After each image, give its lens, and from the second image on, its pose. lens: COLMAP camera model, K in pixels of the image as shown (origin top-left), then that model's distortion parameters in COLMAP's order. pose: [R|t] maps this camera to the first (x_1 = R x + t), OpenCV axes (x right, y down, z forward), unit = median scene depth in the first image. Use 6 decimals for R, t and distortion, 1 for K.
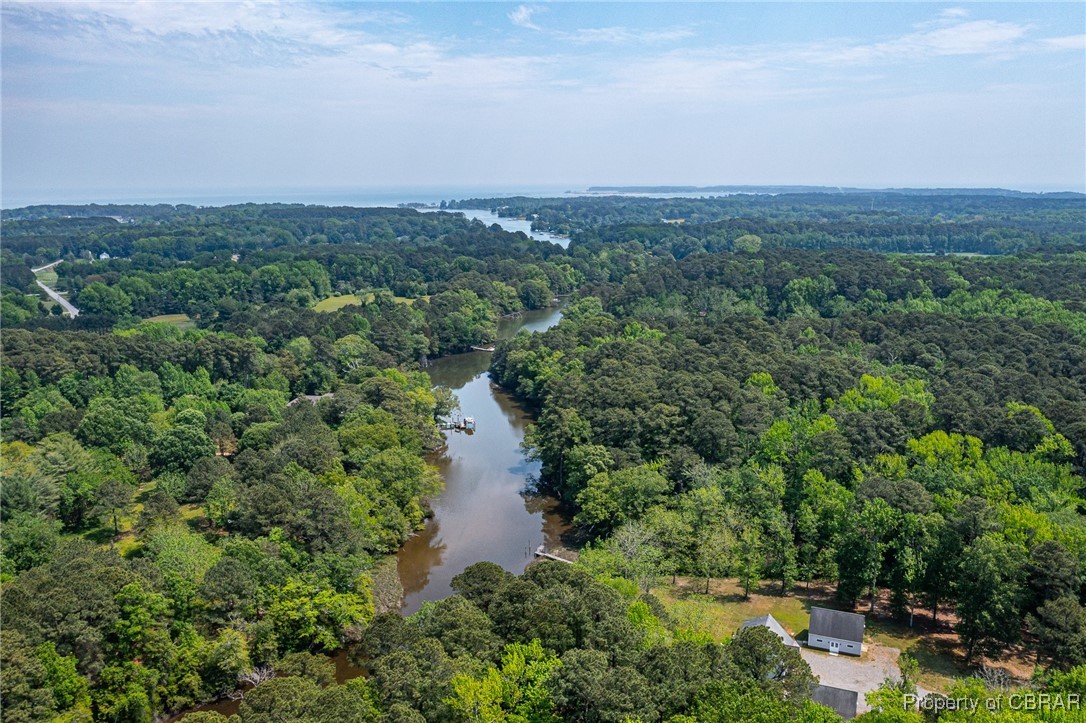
lens RADIAL K [[859.3, 0, 534.4], [0, 859.3, 360.5], [0, 0, 1]] dist [-0.016681, 0.003979]
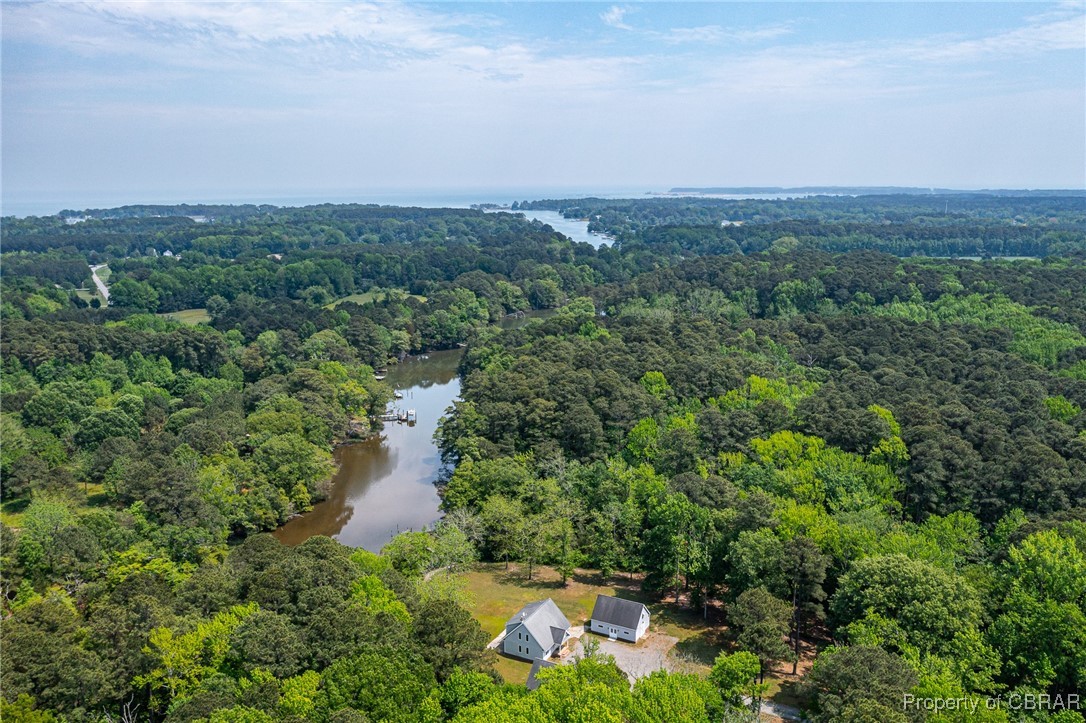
lens RADIAL K [[859.3, 0, 534.4], [0, 859.3, 360.5], [0, 0, 1]] dist [-0.016681, 0.003979]
pose [[0.994988, 0.019444, -0.098082, 0.115417], [-0.019558, 0.999809, -0.000208, 0.002311], [0.098060, 0.002125, 0.995178, -0.014078]]
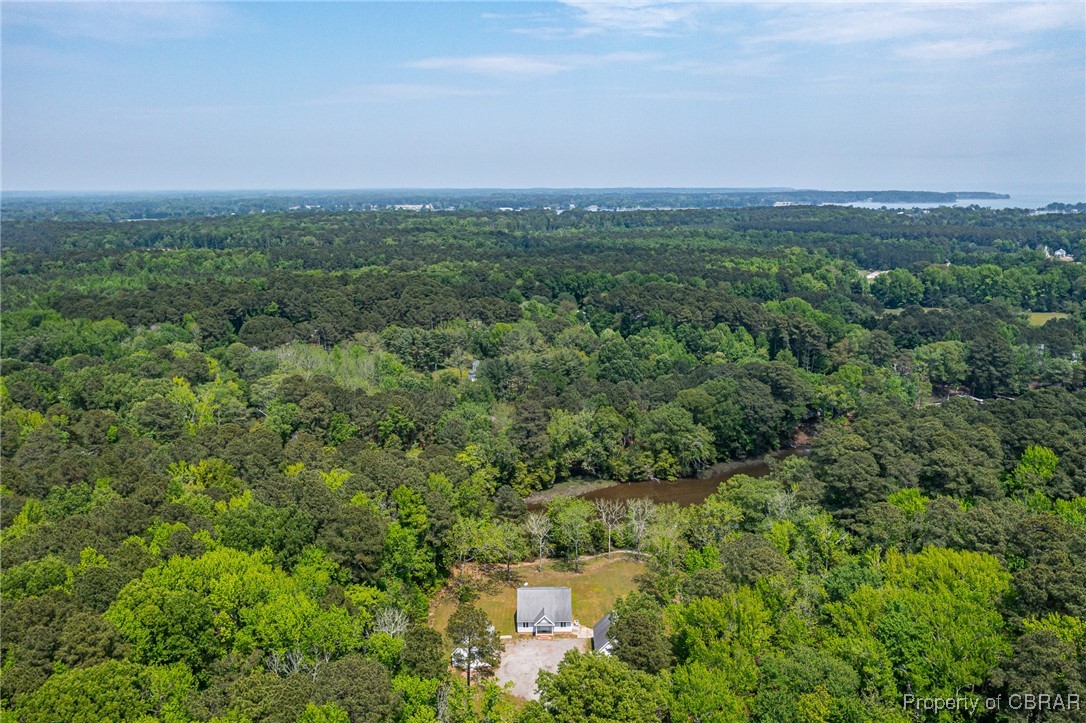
lens RADIAL K [[859.3, 0, 534.4], [0, 859.3, 360.5], [0, 0, 1]] dist [-0.016681, 0.003979]
pose [[0.378296, 0.193074, -0.905325, 0.384533], [-0.185355, 0.973999, 0.130268, -0.037281], [0.906937, 0.118527, 0.404248, 0.159971]]
